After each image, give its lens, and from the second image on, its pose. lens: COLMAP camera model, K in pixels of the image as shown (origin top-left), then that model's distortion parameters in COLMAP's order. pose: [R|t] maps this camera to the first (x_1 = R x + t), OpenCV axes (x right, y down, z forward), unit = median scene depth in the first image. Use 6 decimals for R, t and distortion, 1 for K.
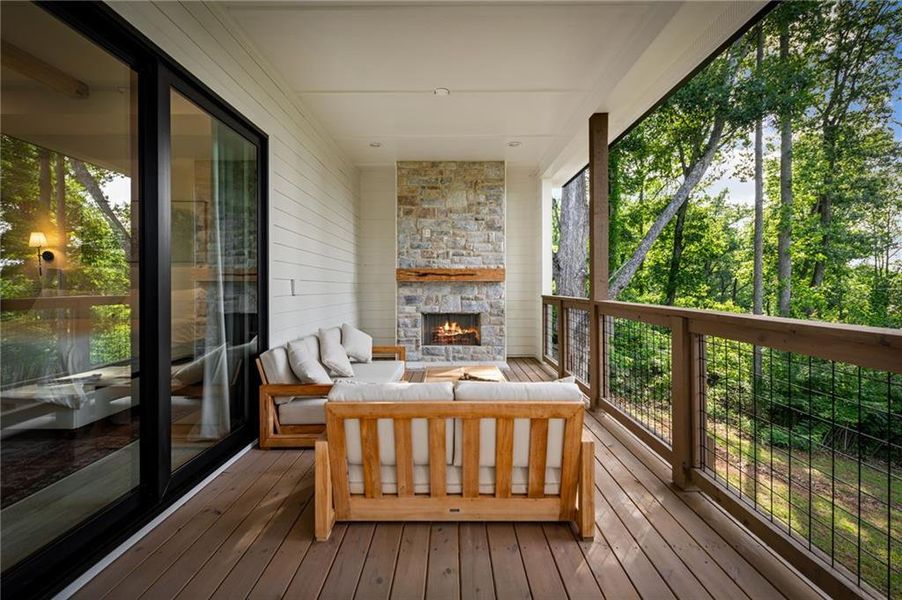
lens RADIAL K [[419.8, 0, 448.5], [0, 419.8, 291.4], [0, 0, 1]] dist [0.000201, 0.000008]
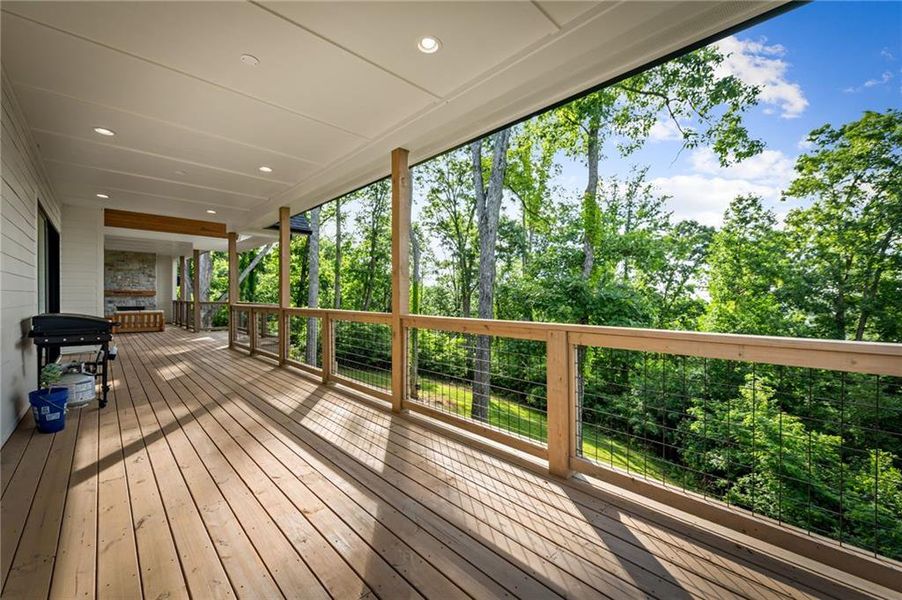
lens RADIAL K [[356.1, 0, 458.7], [0, 356.1, 299.3], [0, 0, 1]] dist [0.002587, -0.000755]
pose [[0.699573, 0.006772, 0.714529, -0.164165], [0.001151, 0.999943, -0.010605, 0.031882], [-0.714560, 0.008242, 0.699526, -2.219628]]
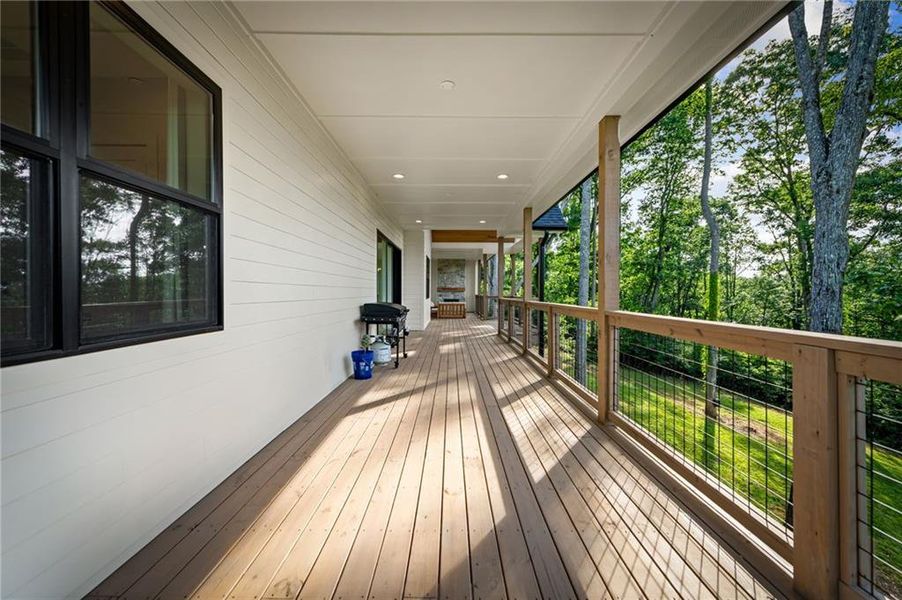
lens RADIAL K [[356.1, 0, 457.3], [0, 356.1, 295.1], [0, 0, 1]] dist [0.002587, -0.000755]
pose [[0.999574, 0.008129, 0.028041, -0.029255], [-0.007965, 0.999951, -0.005957, 0.033857], [-0.028088, 0.005731, 0.999589, -2.238506]]
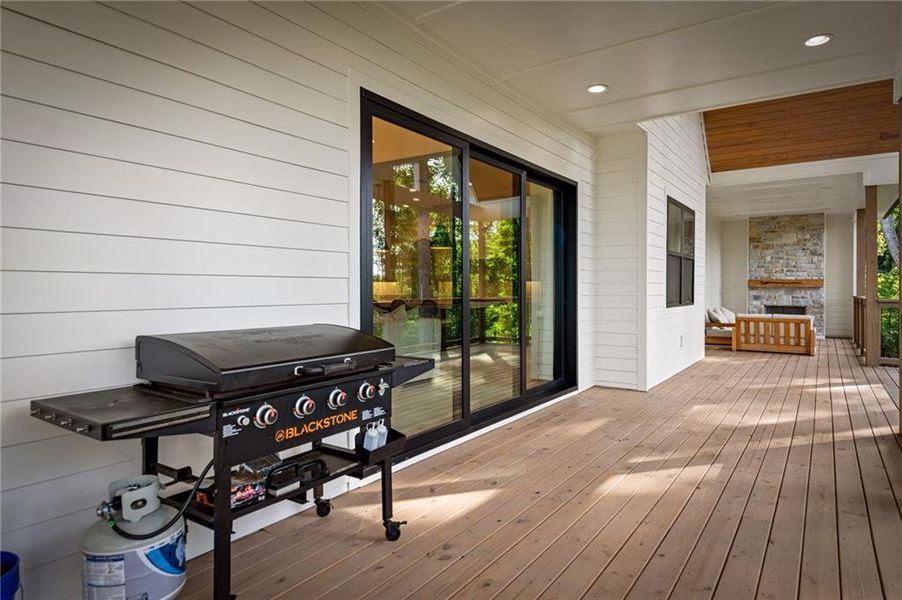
lens RADIAL K [[534.3, 0, 449.4], [0, 534.3, 290.5], [0, 0, 1]] dist [0.002067, 0.000126]
pose [[0.823091, 0.006165, -0.567876, 0.116736], [-0.013027, 0.999883, -0.008026, 0.025101], [0.567760, 0.014004, 0.823075, -1.527587]]
